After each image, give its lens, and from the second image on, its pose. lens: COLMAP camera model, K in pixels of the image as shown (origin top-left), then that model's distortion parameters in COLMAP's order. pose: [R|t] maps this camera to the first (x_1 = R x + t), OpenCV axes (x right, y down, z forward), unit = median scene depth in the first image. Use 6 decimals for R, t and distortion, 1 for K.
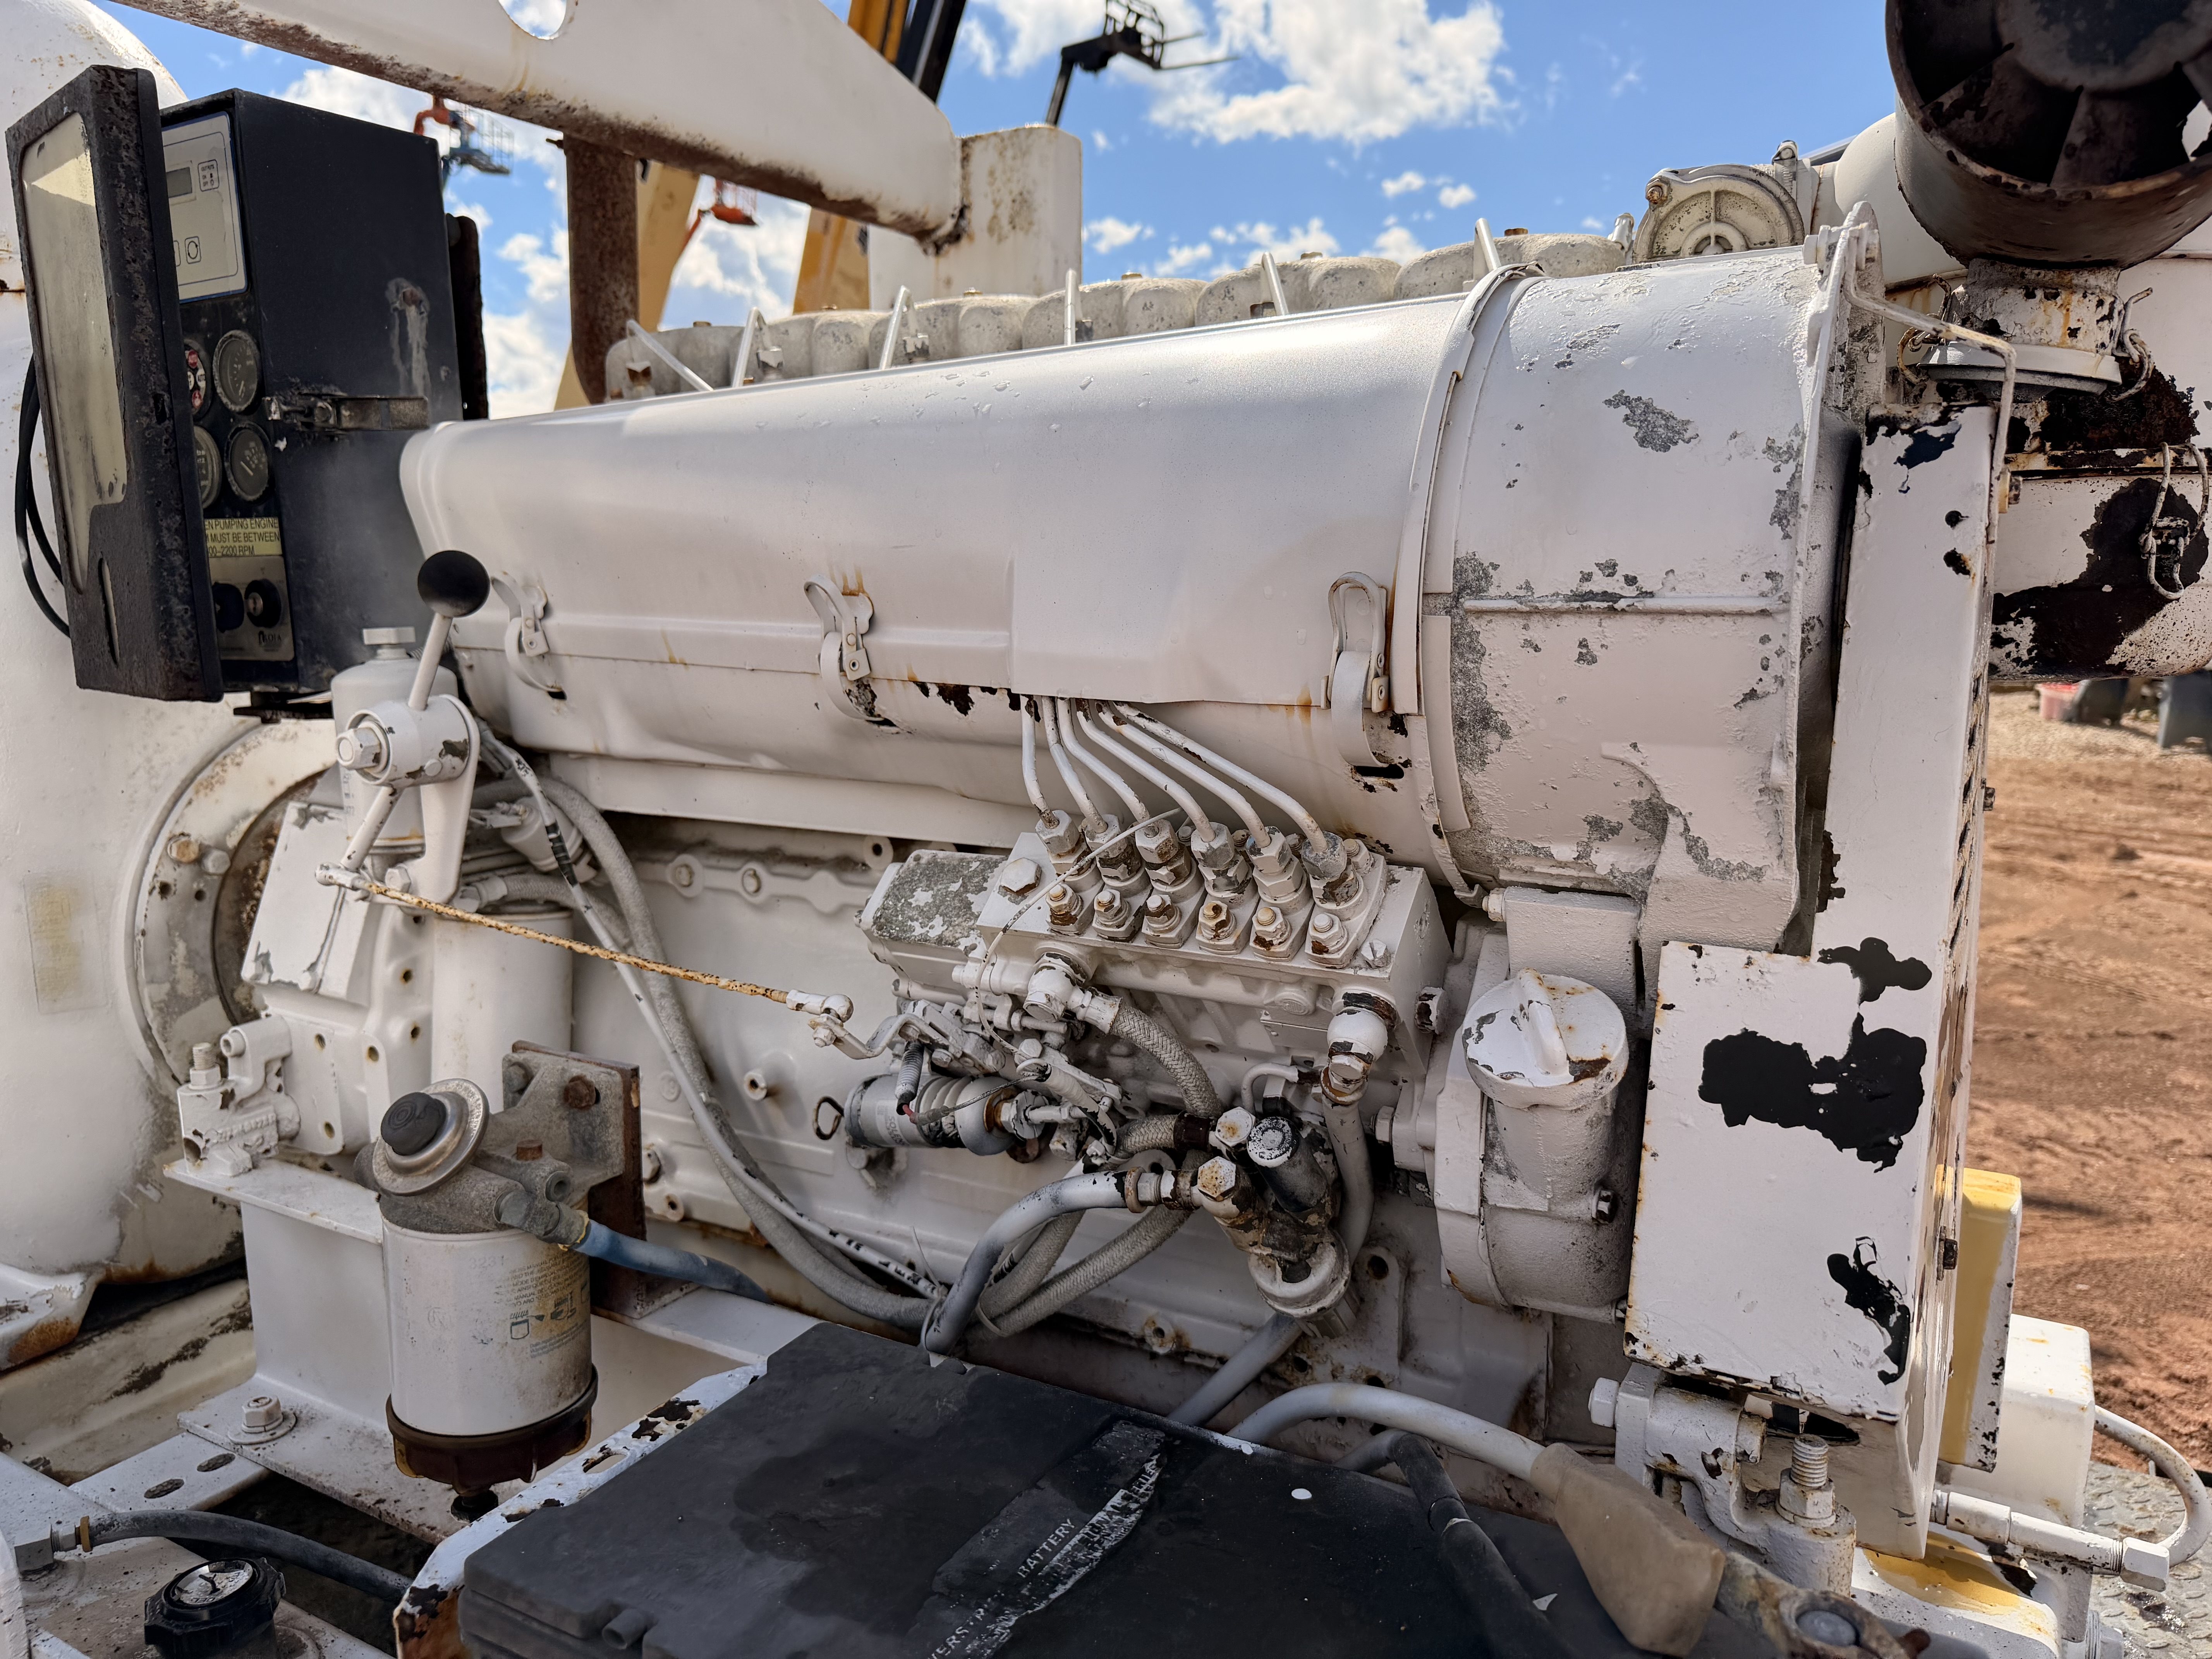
lens RADIAL K [[1589.8, 0, 1107.6], [0, 1589.8, 836.1], [0, 0, 1]] dist [-0.007745, -0.010032]
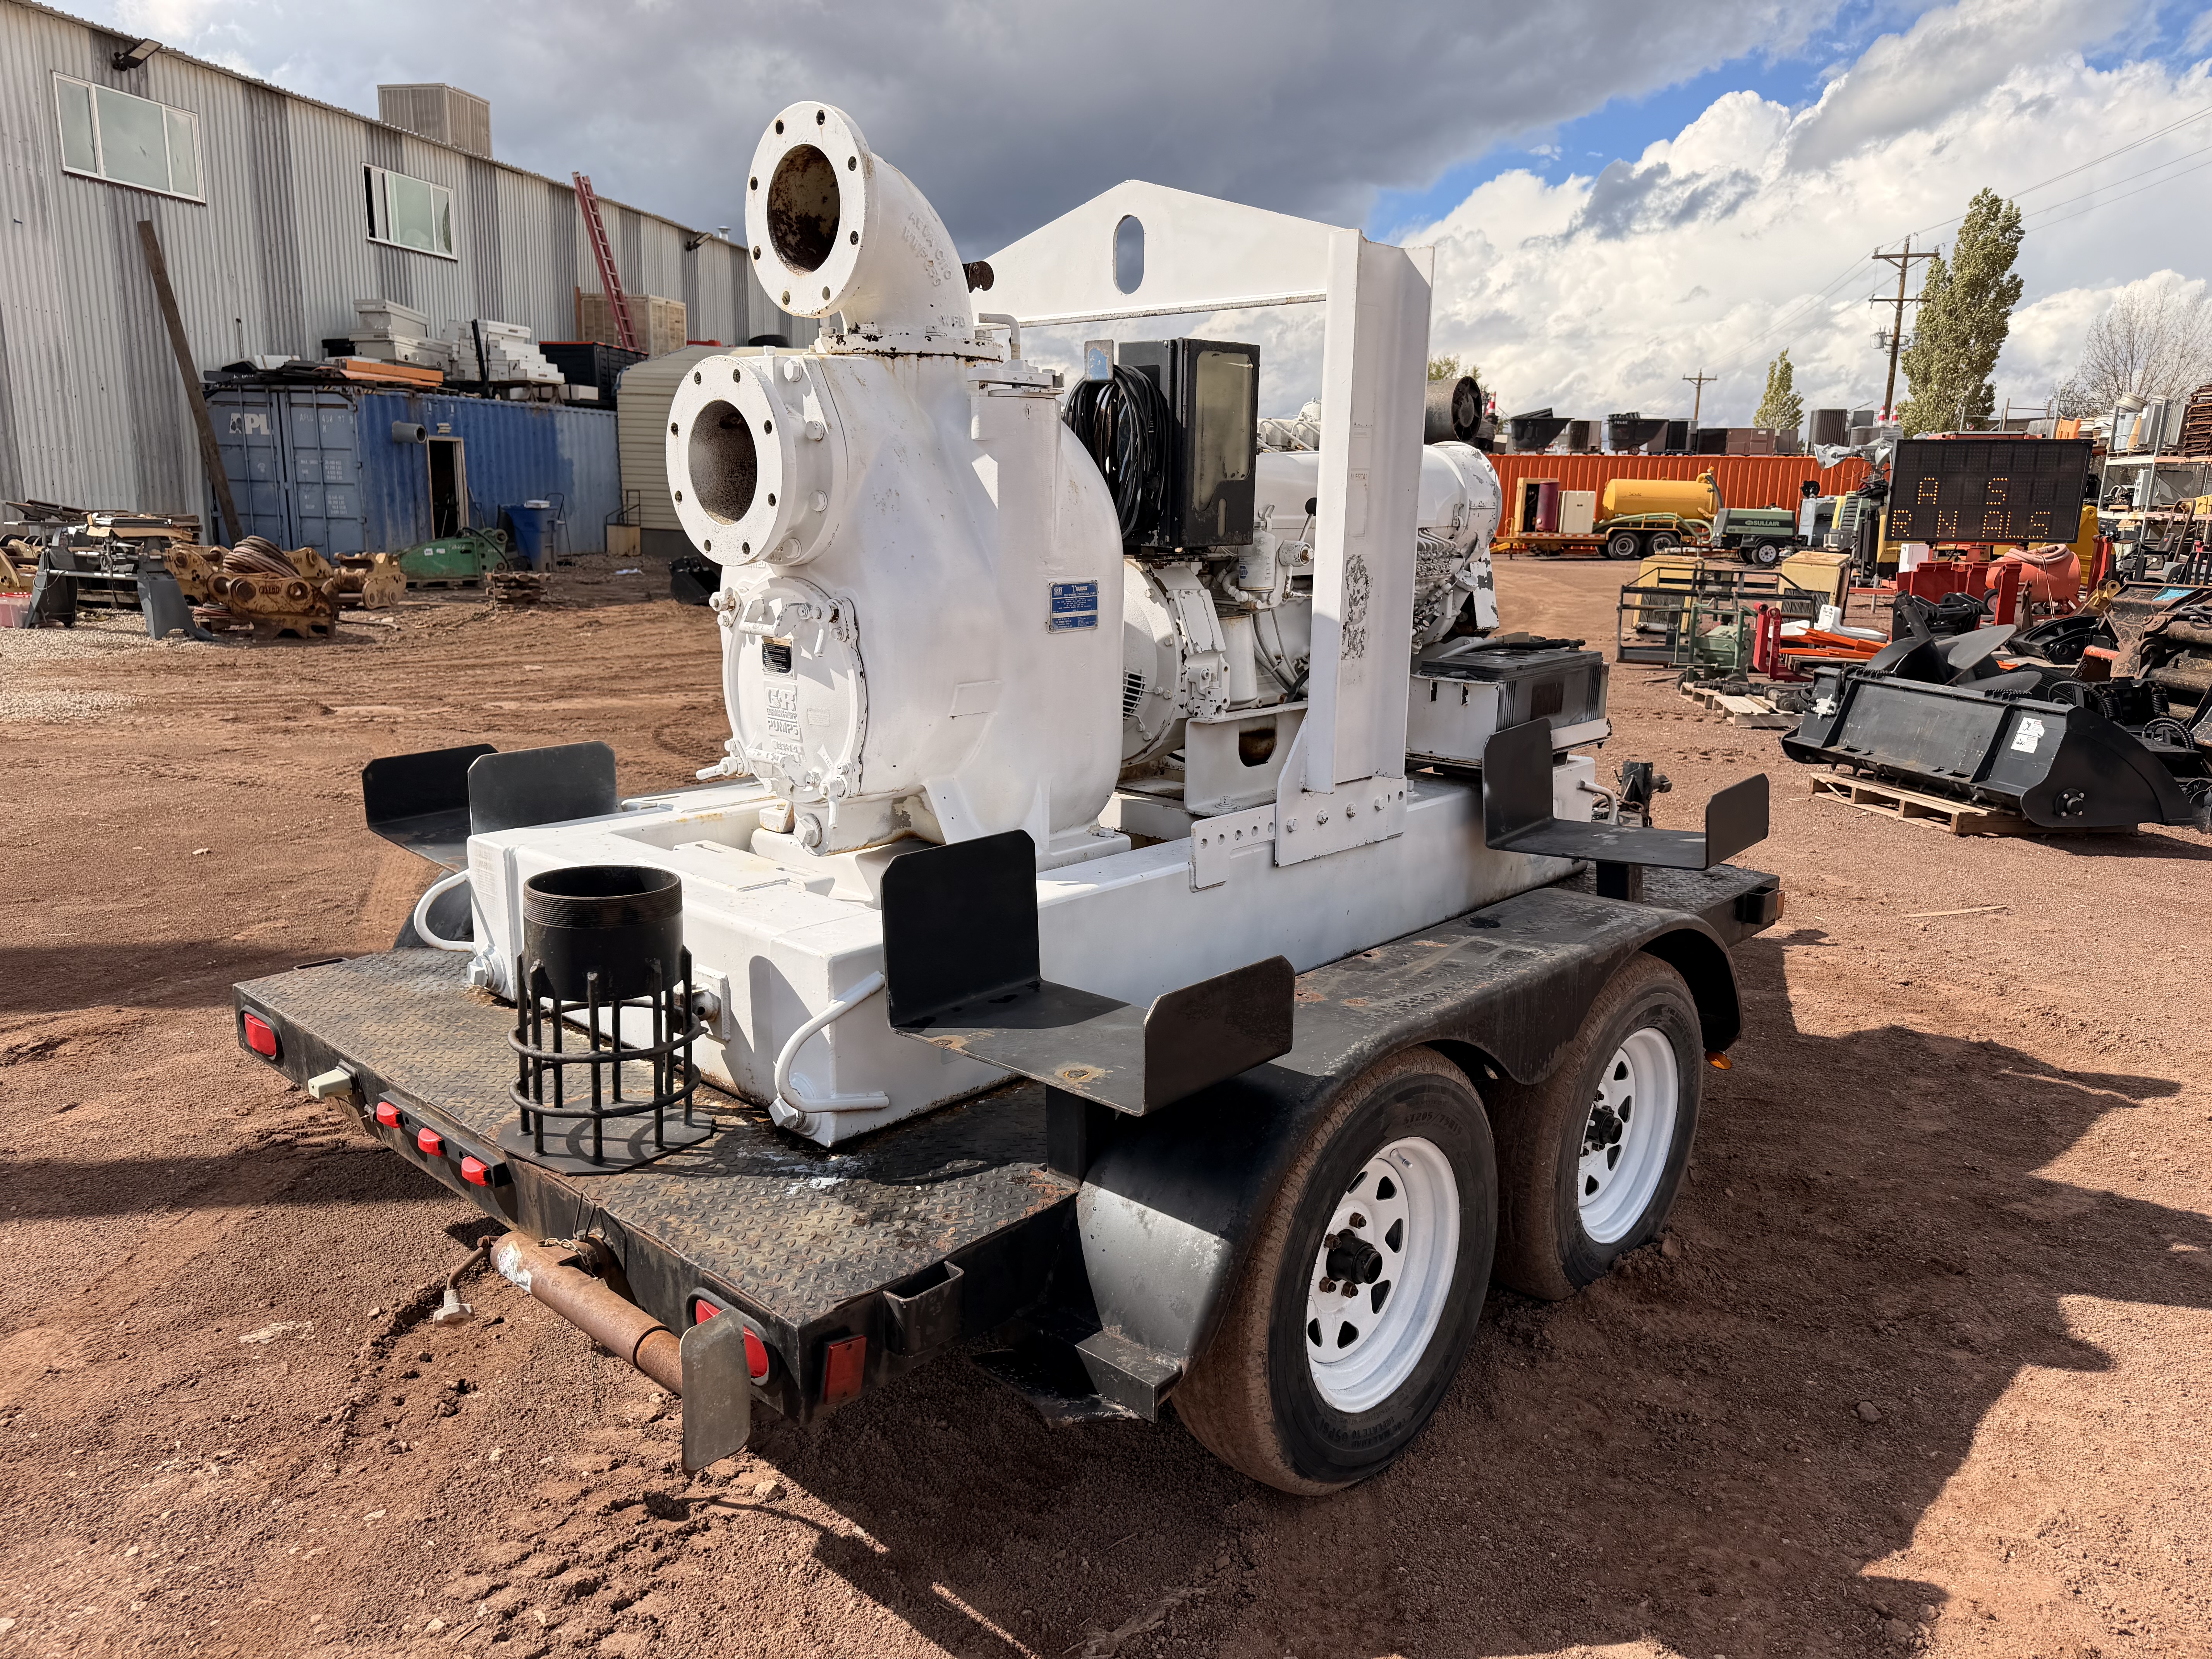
lens RADIAL K [[1558.1, 0, 1108.8], [0, 1558.1, 820.8], [0, 0, 1]] dist [0.034048, -0.032780]
pose [[0.227268, -0.196848, 0.953729, -4.275264], [0.152462, 0.974473, 0.164799, -0.123124], [-0.961824, 0.107954, 0.251478, 0.639516]]
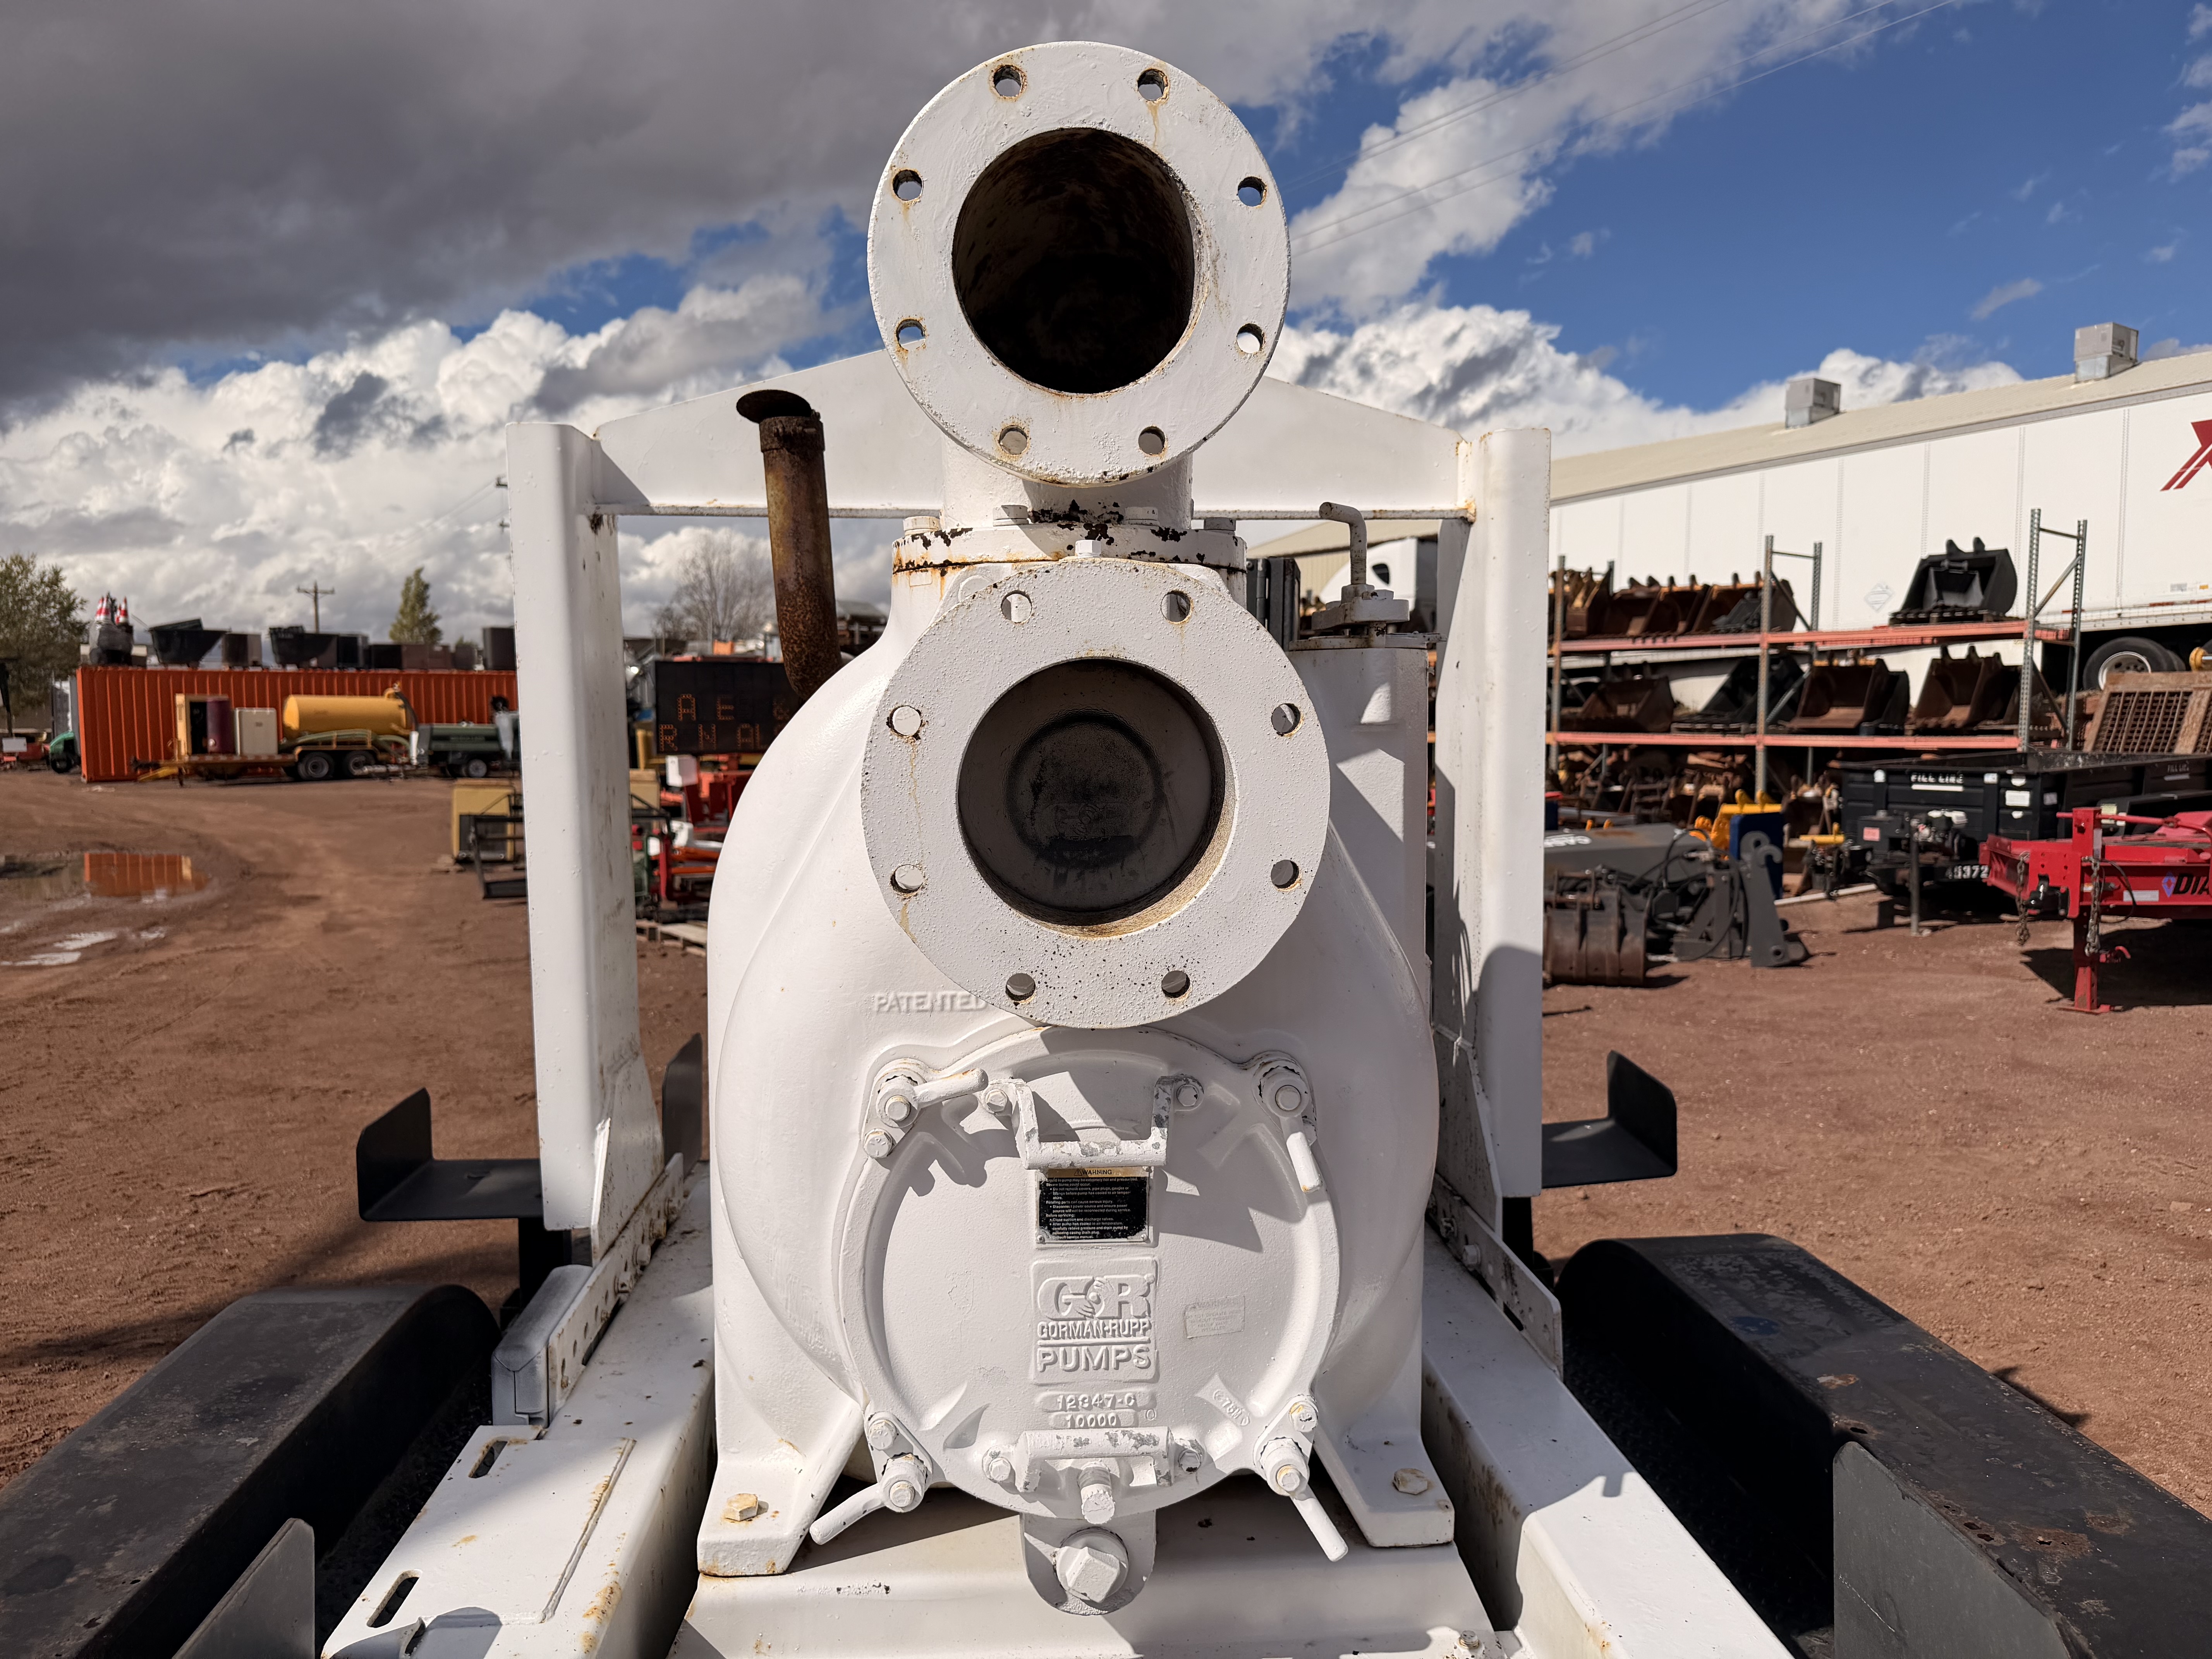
lens RADIAL K [[1572.7, 0, 1093.5], [0, 1572.7, 829.5], [0, 0, 1]] dist [0.047698, -0.091021]
pose [[-0.549880, -0.059979, 0.833087, -2.543388], [0.149541, 0.974233, 0.168845, -0.594455], [-0.821748, 0.217425, -0.526742, 2.683483]]
